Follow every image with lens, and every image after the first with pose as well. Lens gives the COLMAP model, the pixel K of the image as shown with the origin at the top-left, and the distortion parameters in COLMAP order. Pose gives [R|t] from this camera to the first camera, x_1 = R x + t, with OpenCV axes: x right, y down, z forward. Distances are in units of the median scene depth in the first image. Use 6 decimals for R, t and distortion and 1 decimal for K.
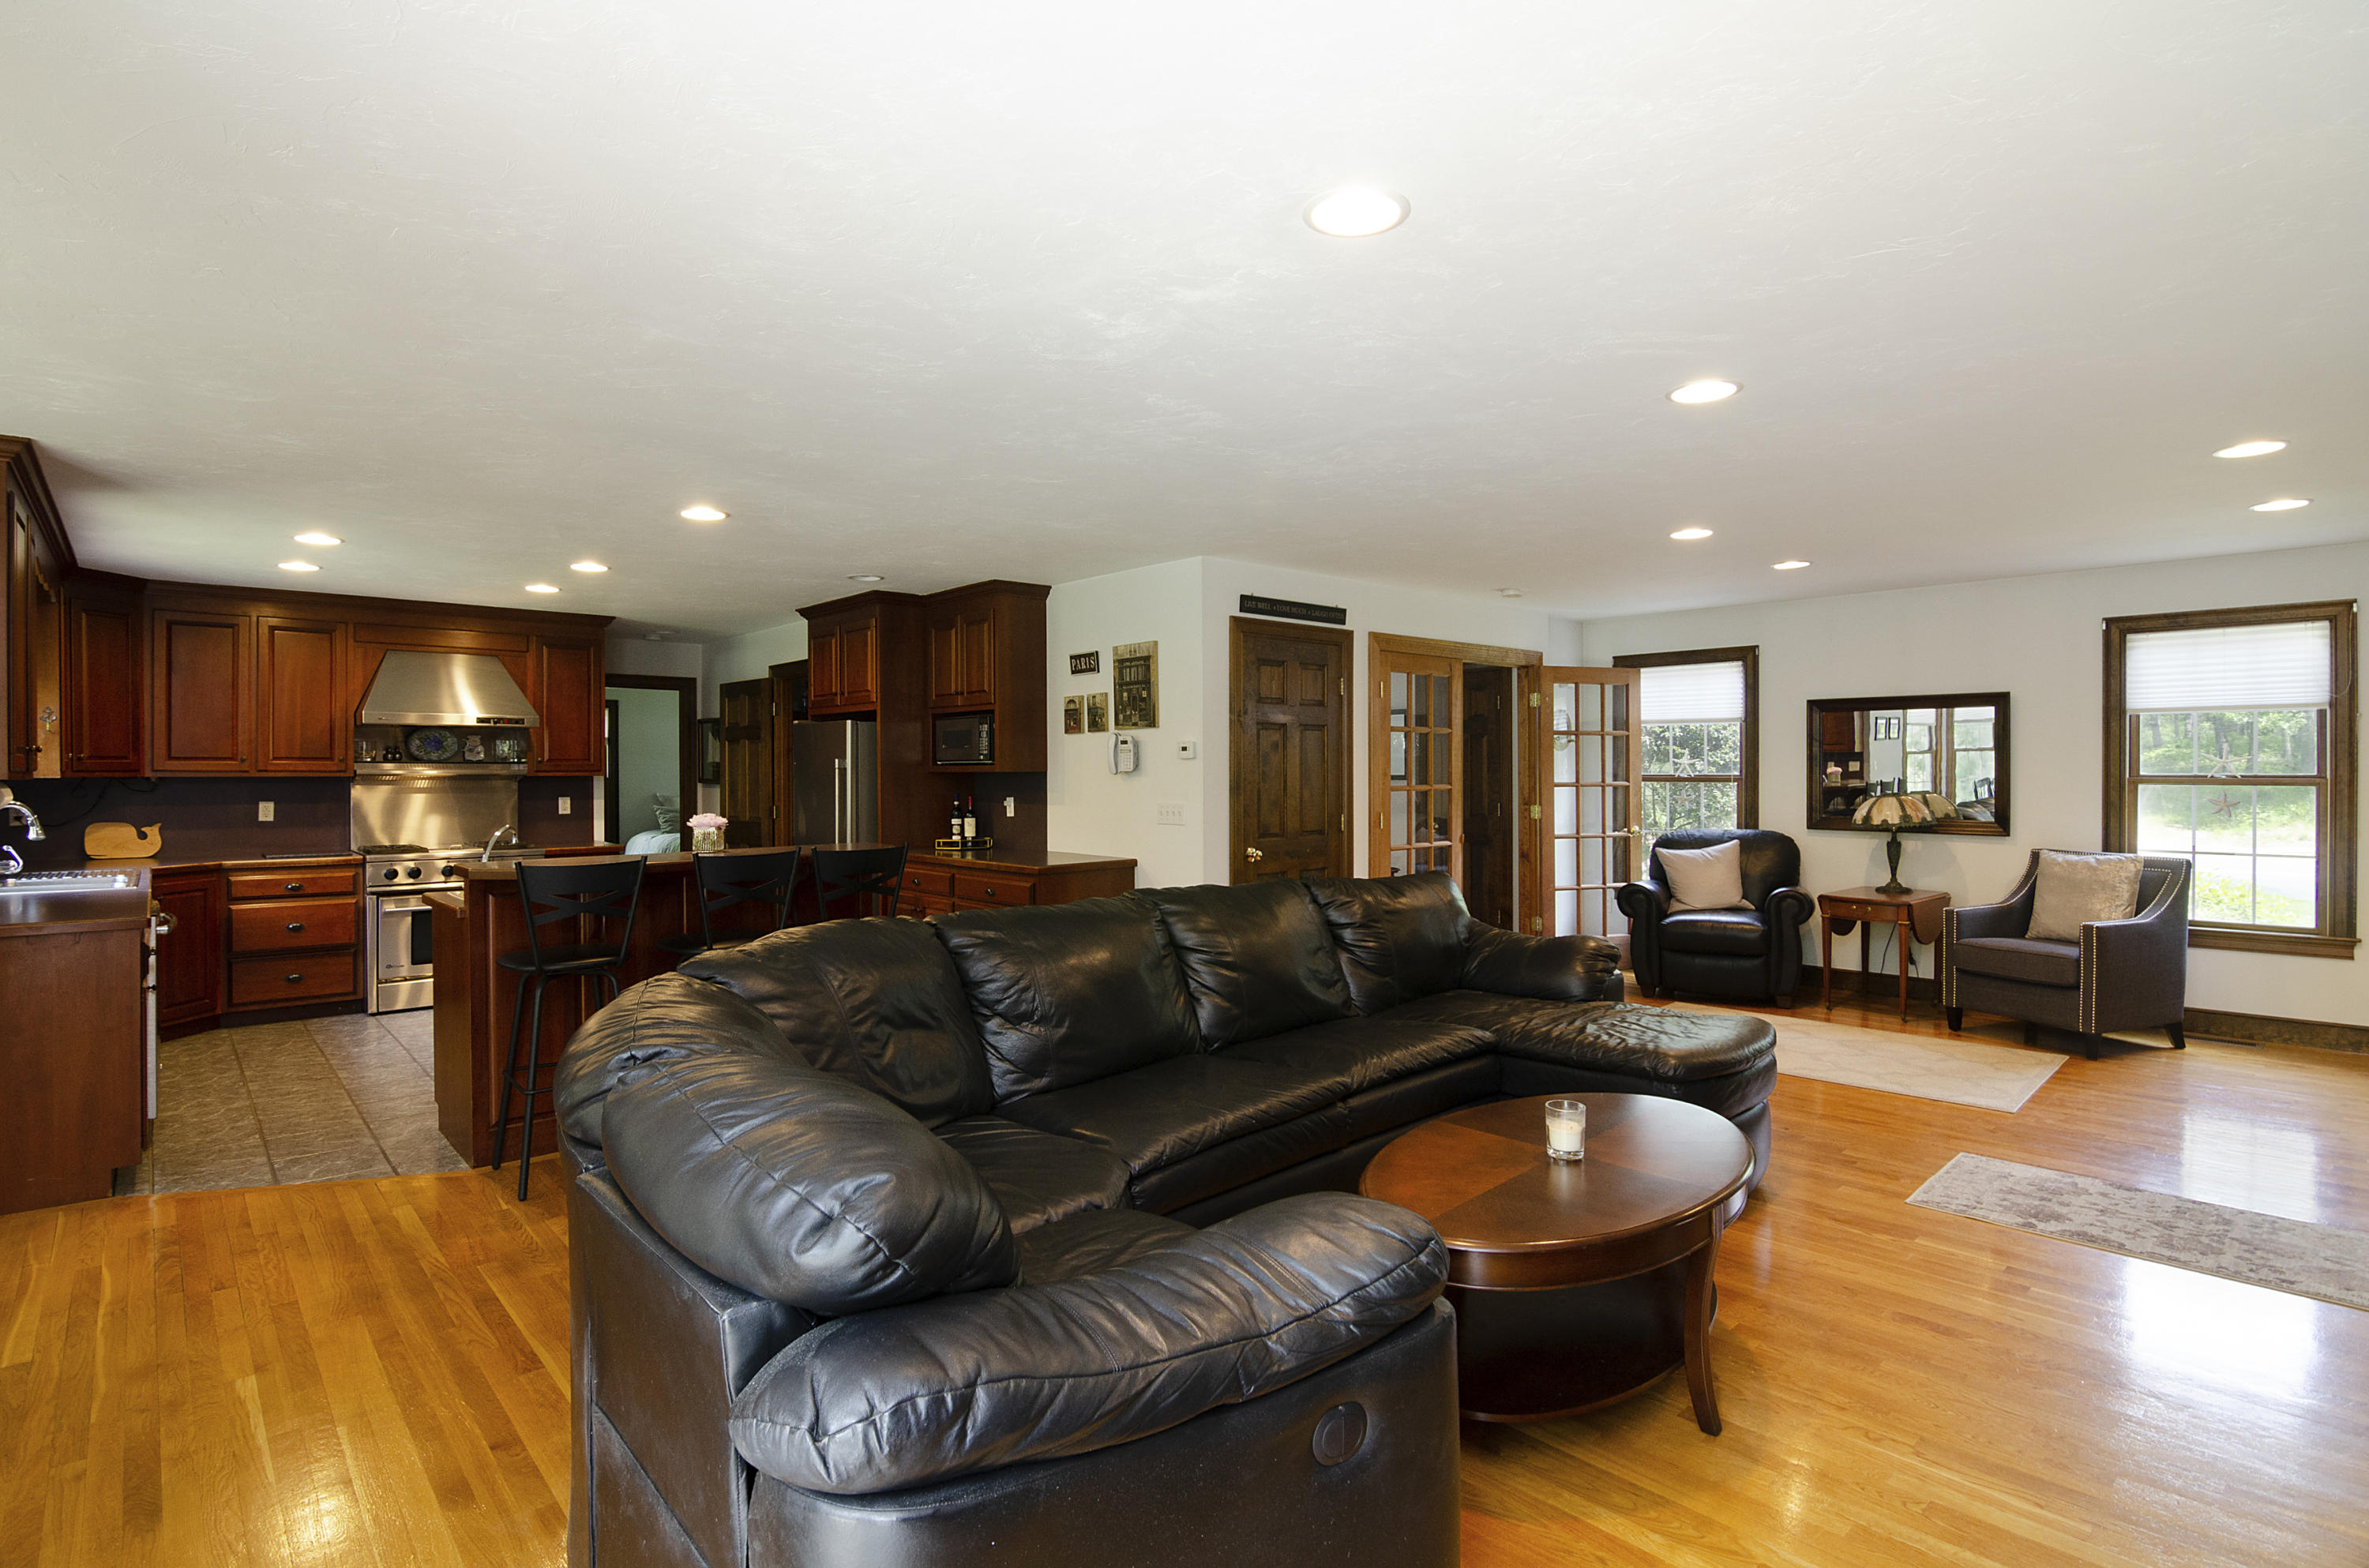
lens RADIAL K [[1142.1, 0, 1178.1], [0, 1142.1, 777.6], [0, 0, 1]] dist [-0.011193, -0.008314]
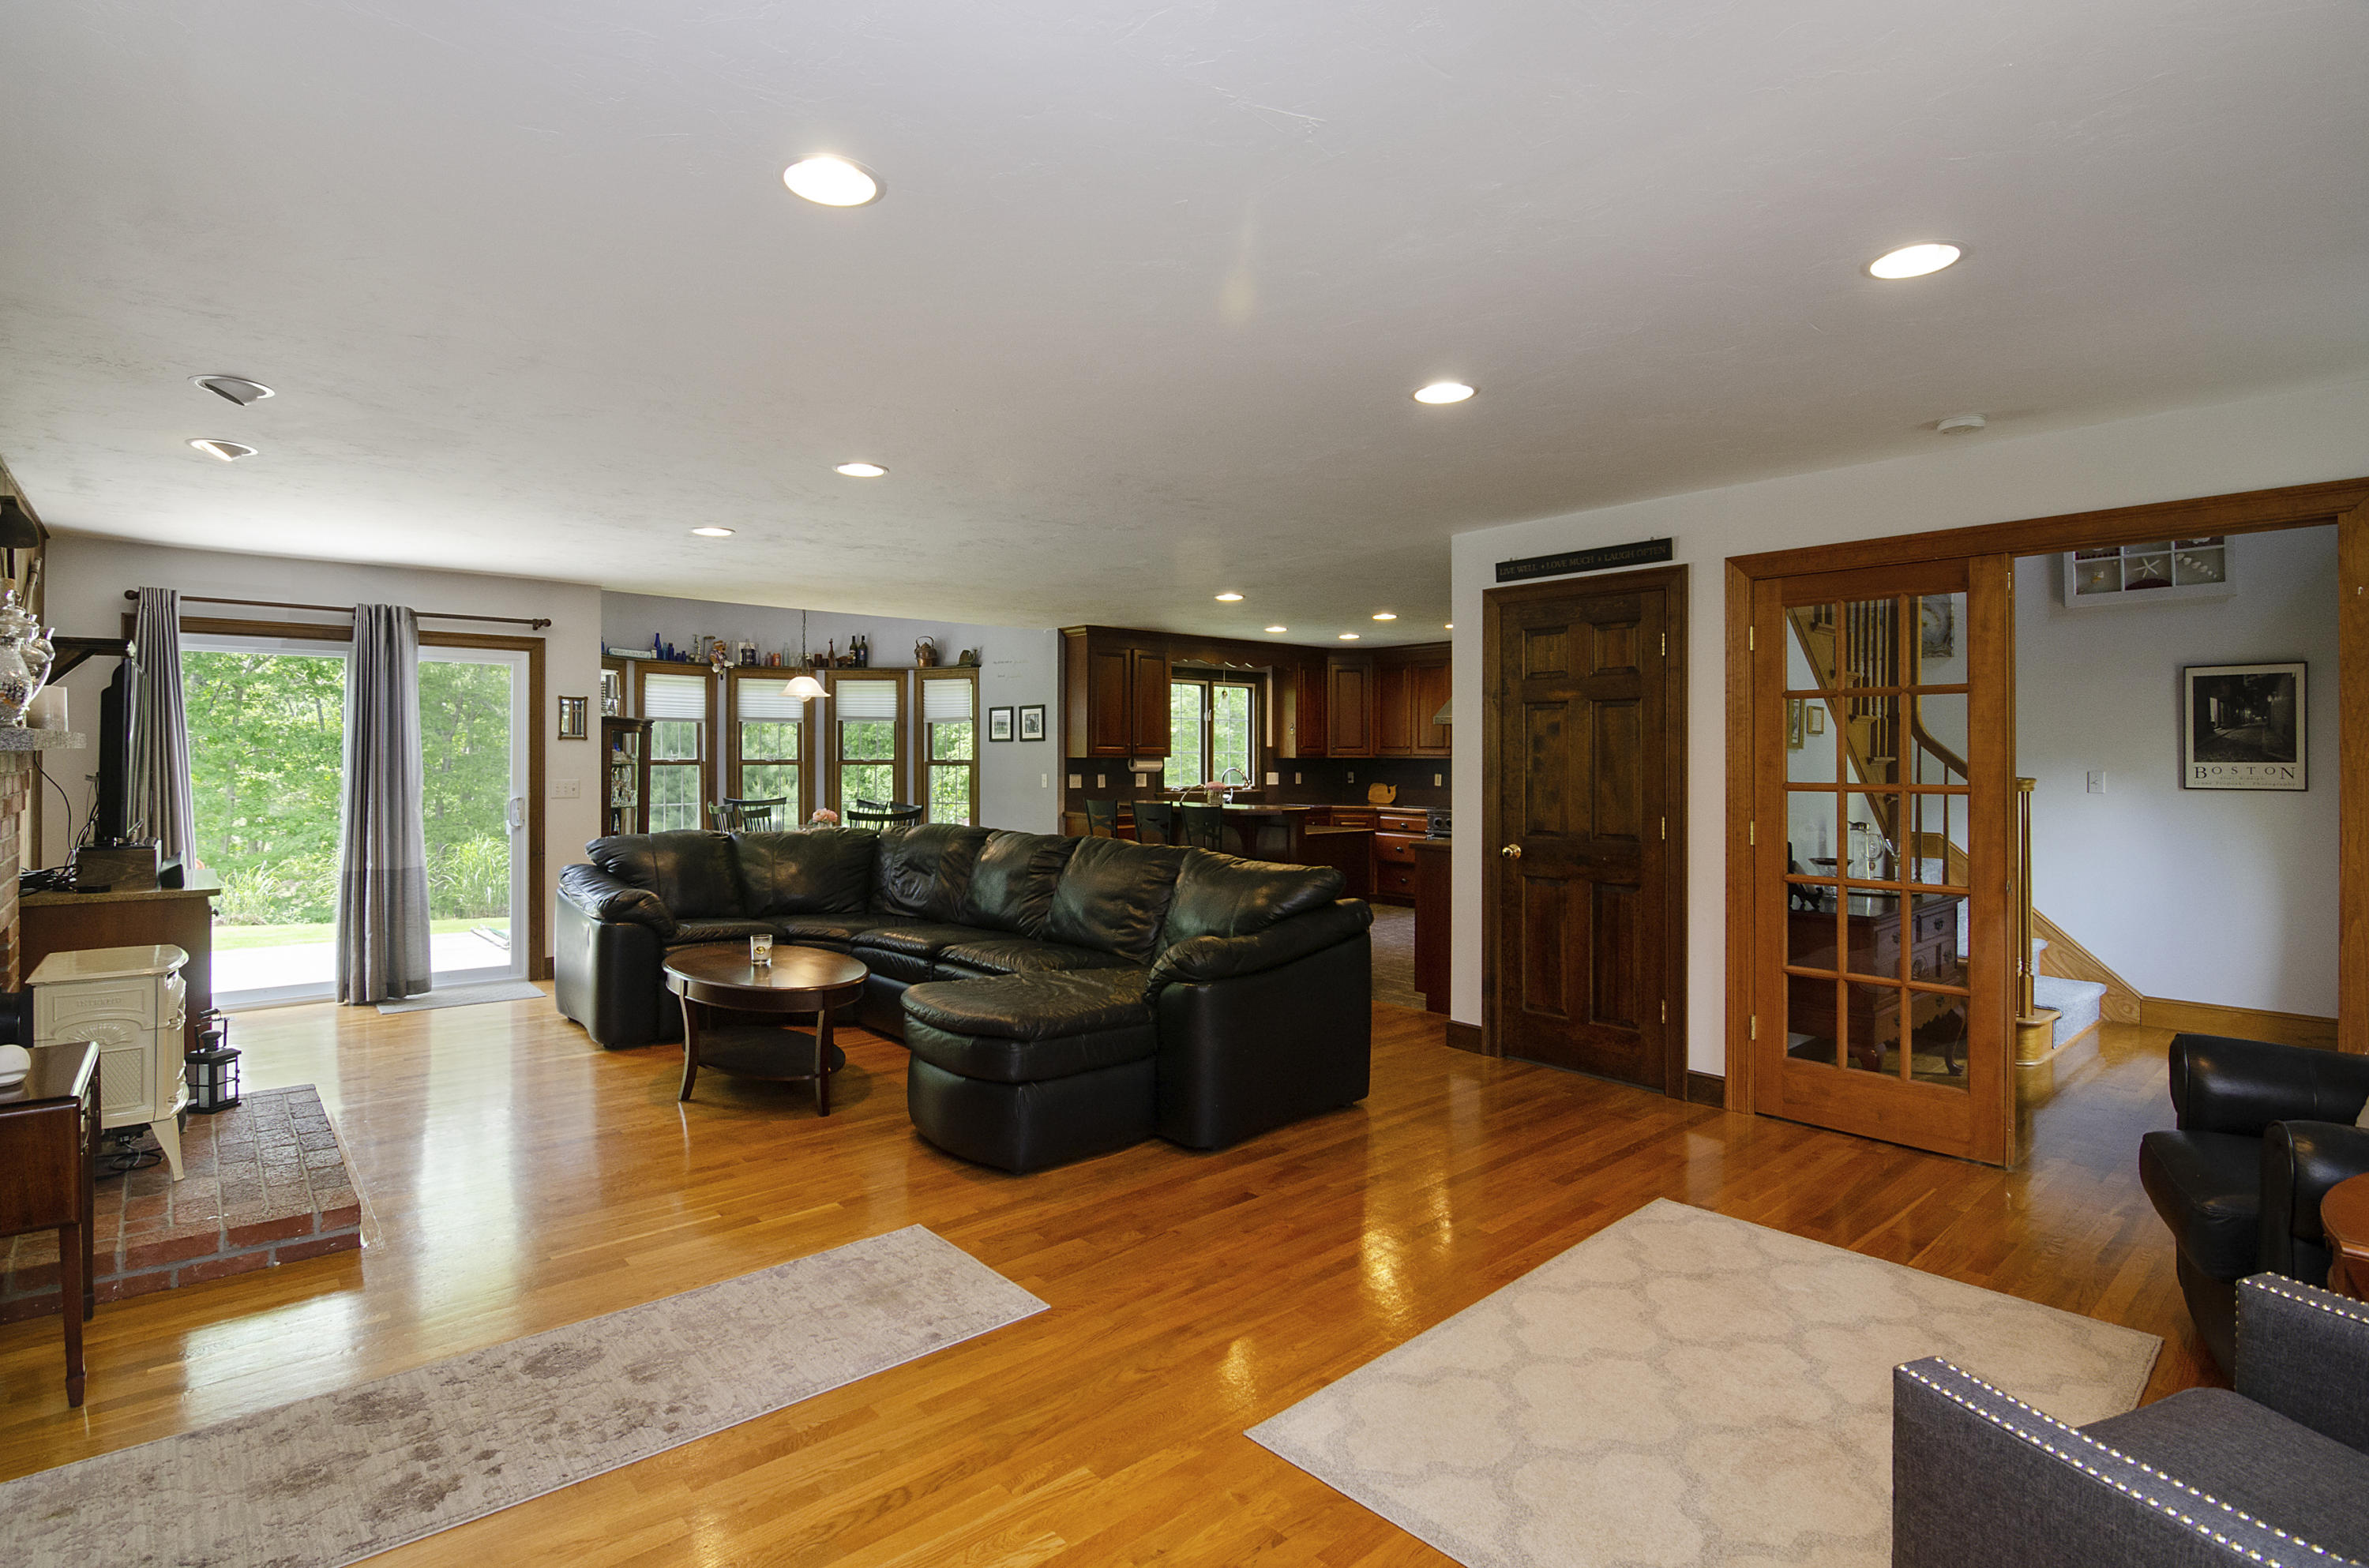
lens RADIAL K [[1159.1, 0, 1175.0], [0, 1159.1, 755.5], [0, 0, 1]] dist [-0.020707, -0.000622]
pose [[-0.021565, 0.003270, -0.999762, 0.918007], [-0.010005, 0.999944, 0.003486, -0.007335], [0.999717, 0.010078, -0.021531, 0.715032]]
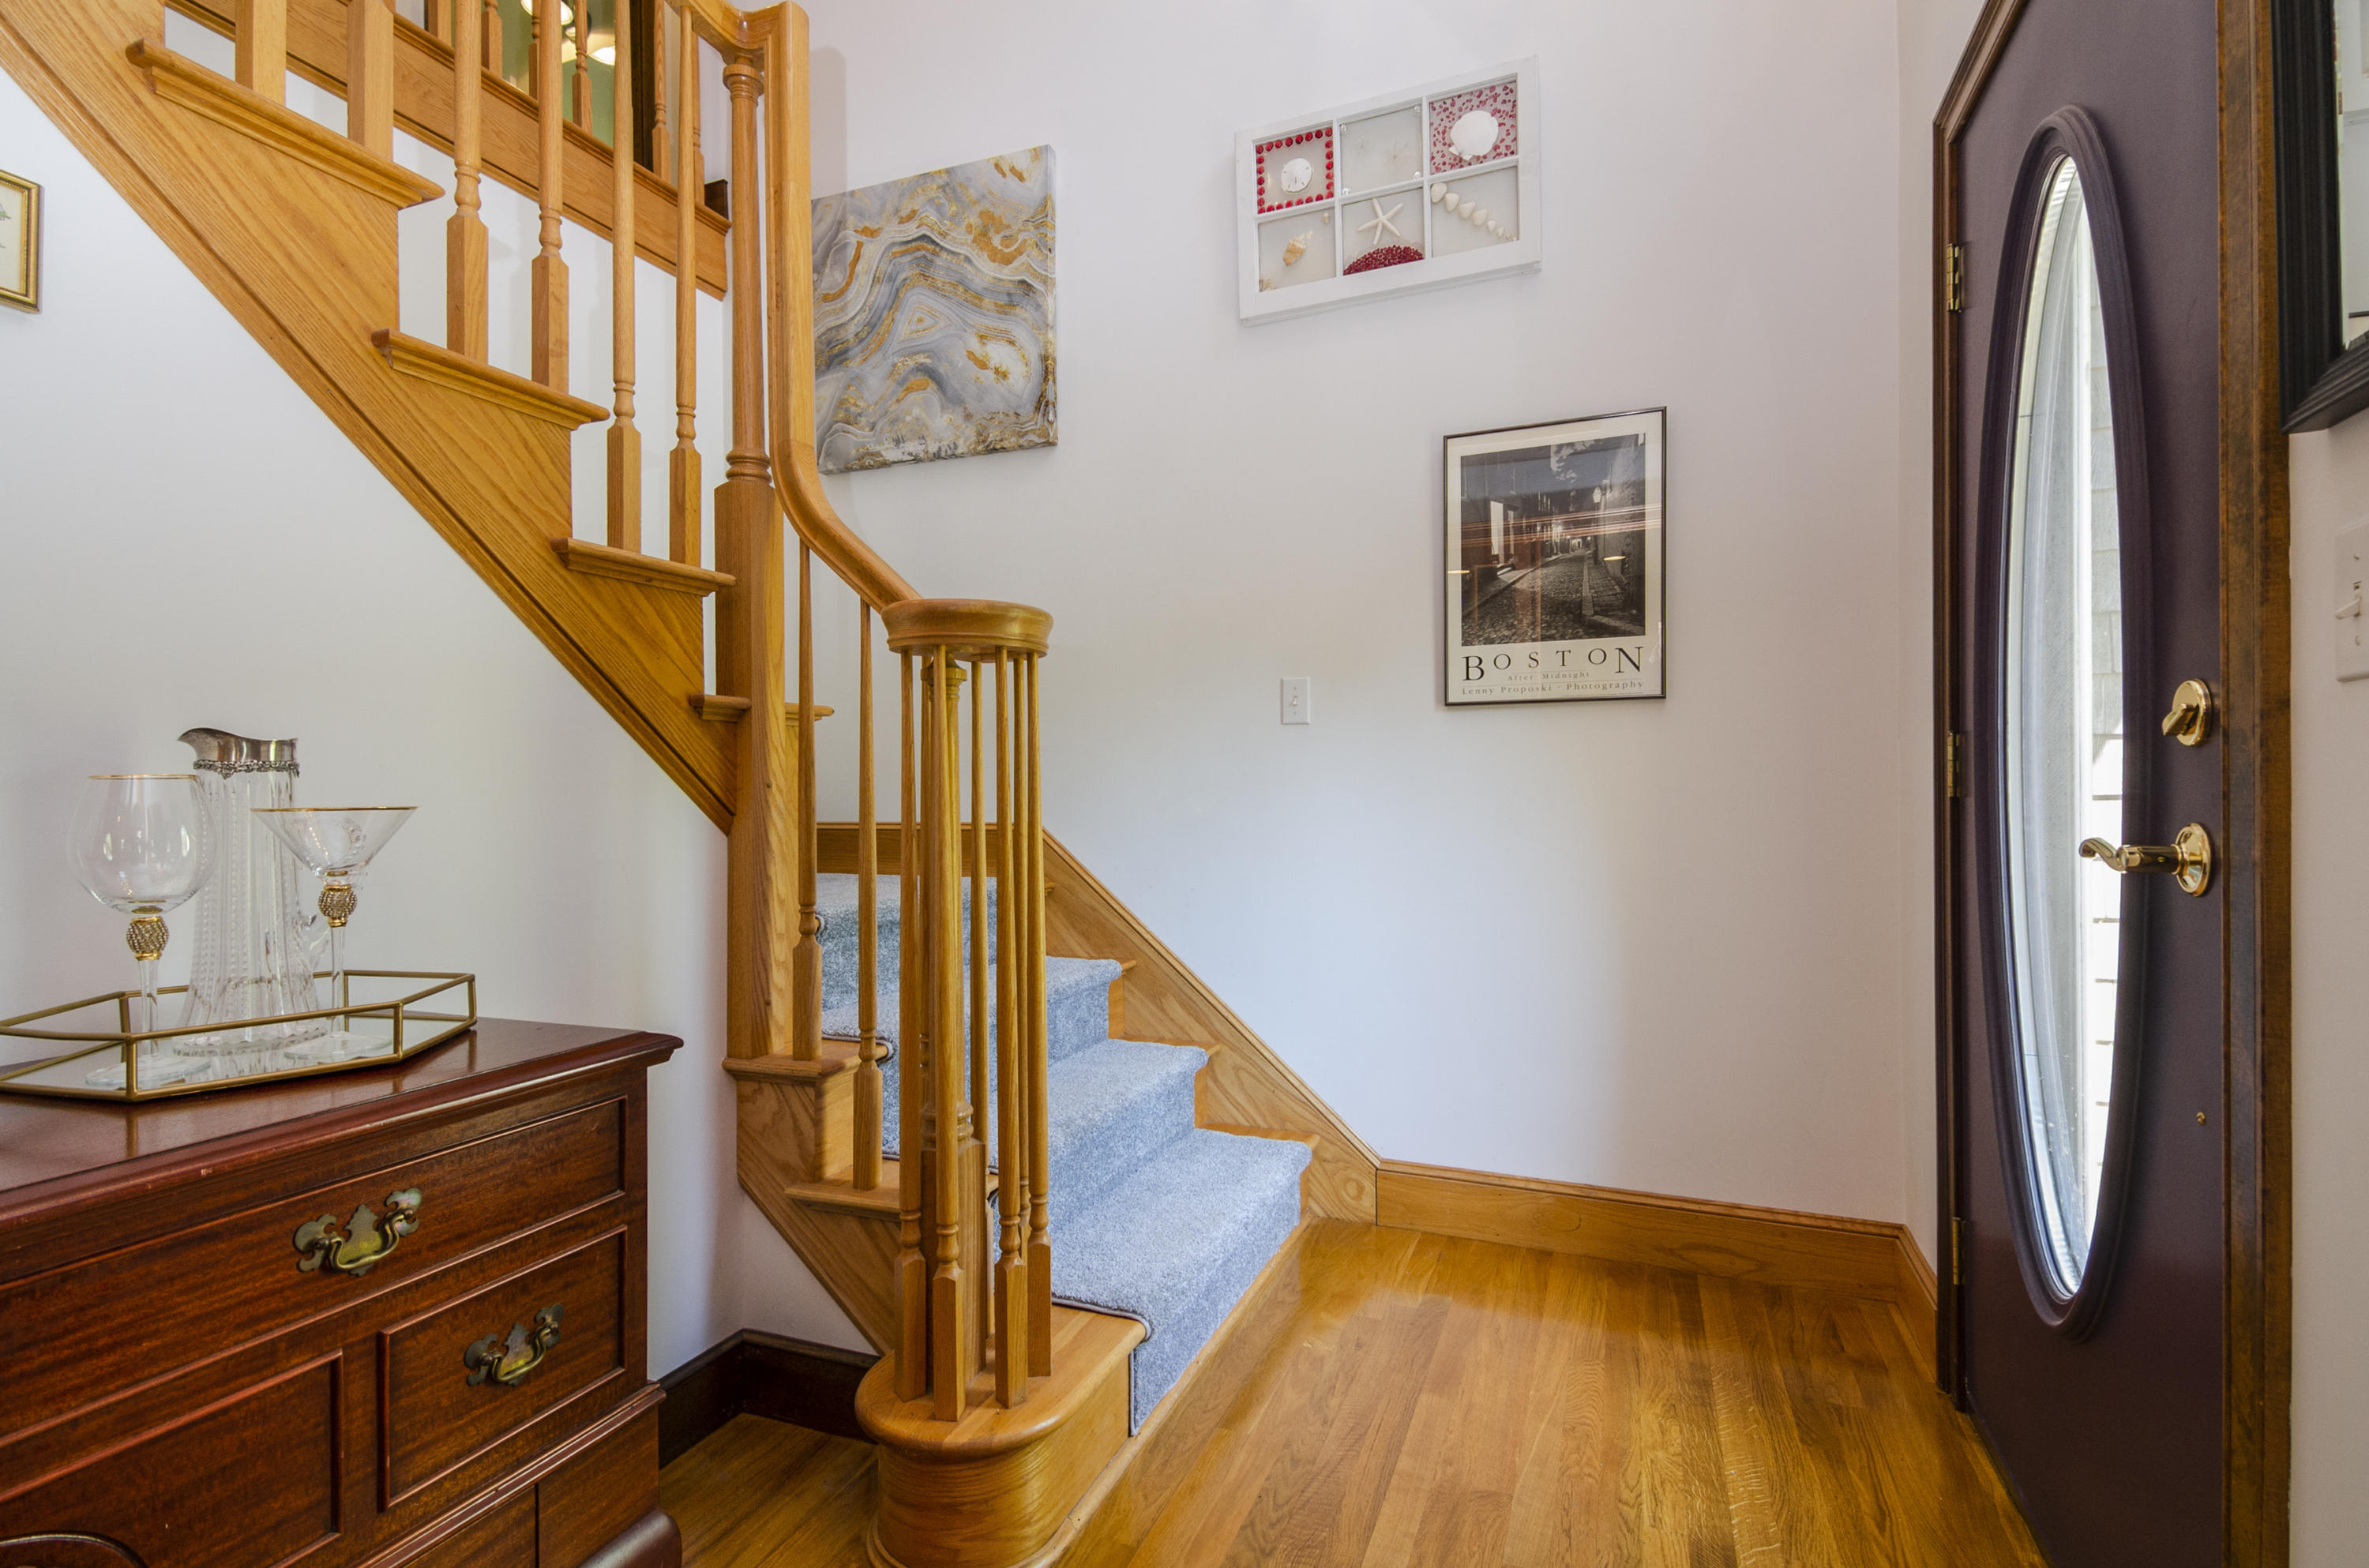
lens RADIAL K [[1112.2, 0, 1181.8], [0, 1112.2, 780.6], [0, 0, 1]] dist [0.049243, -0.026610]
pose [[0.433820, -0.005704, -0.900981, 0.300613], [-0.006253, 0.999937, -0.009341, 0.048446], [0.900978, 0.009686, 0.433757, 1.251231]]
